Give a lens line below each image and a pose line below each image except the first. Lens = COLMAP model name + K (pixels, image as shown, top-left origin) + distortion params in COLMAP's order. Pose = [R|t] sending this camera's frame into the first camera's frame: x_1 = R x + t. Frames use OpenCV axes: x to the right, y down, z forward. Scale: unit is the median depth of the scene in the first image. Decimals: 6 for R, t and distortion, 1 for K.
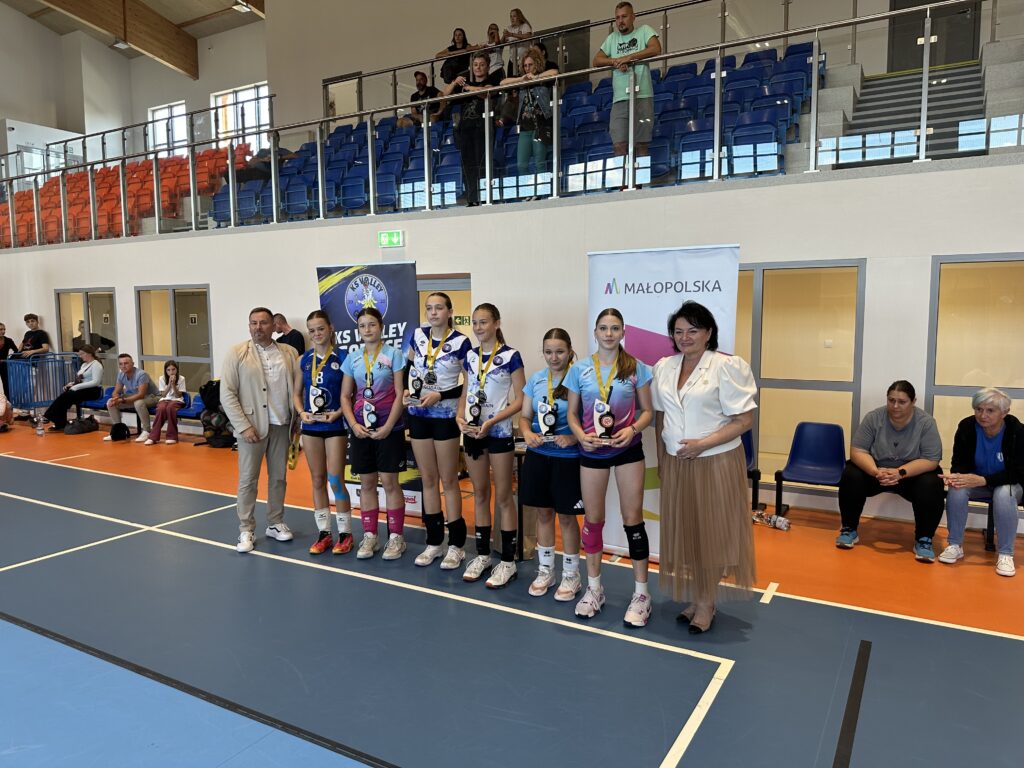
lens RADIAL K [[715.3, 0, 512.0], [0, 715.3, 384.0], [0, 0, 1]] dist [0.317096, -0.415506]
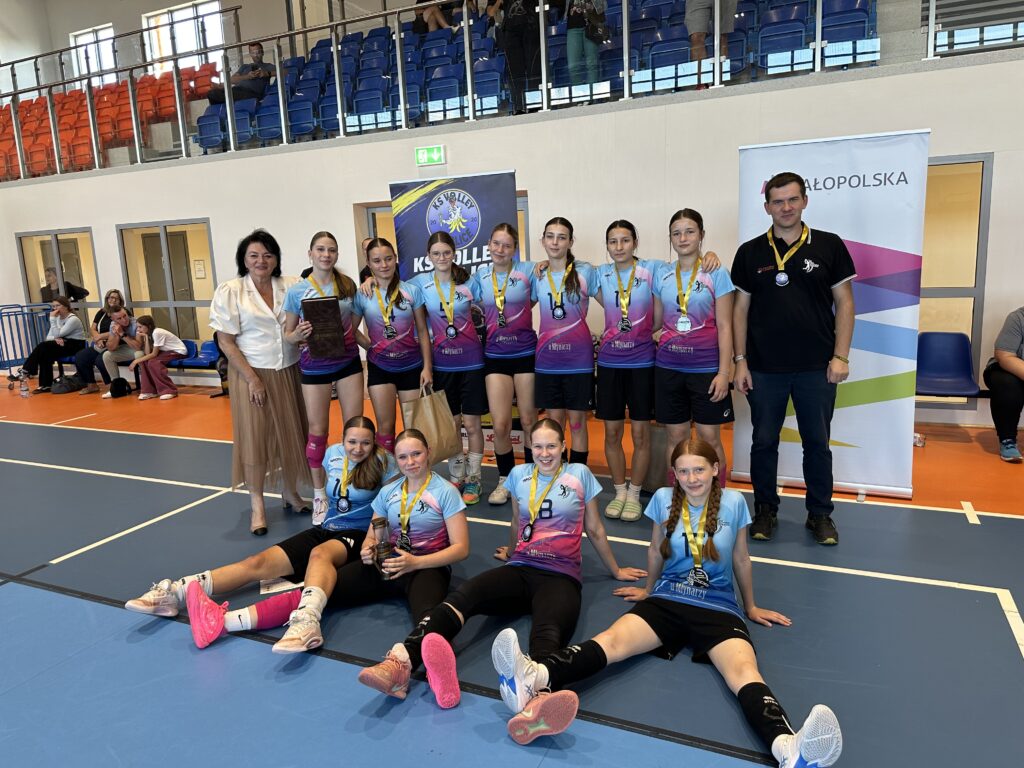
lens RADIAL K [[743.7, 0, 513.6], [0, 743.7, 360.6], [0, 0, 1]] dist [0.108766, -0.108373]
pose [[0.994384, -0.058557, 0.088153, -0.123769], [0.053442, 0.996808, 0.059306, 0.002495], [-0.091345, -0.054261, 0.994340, 0.053276]]
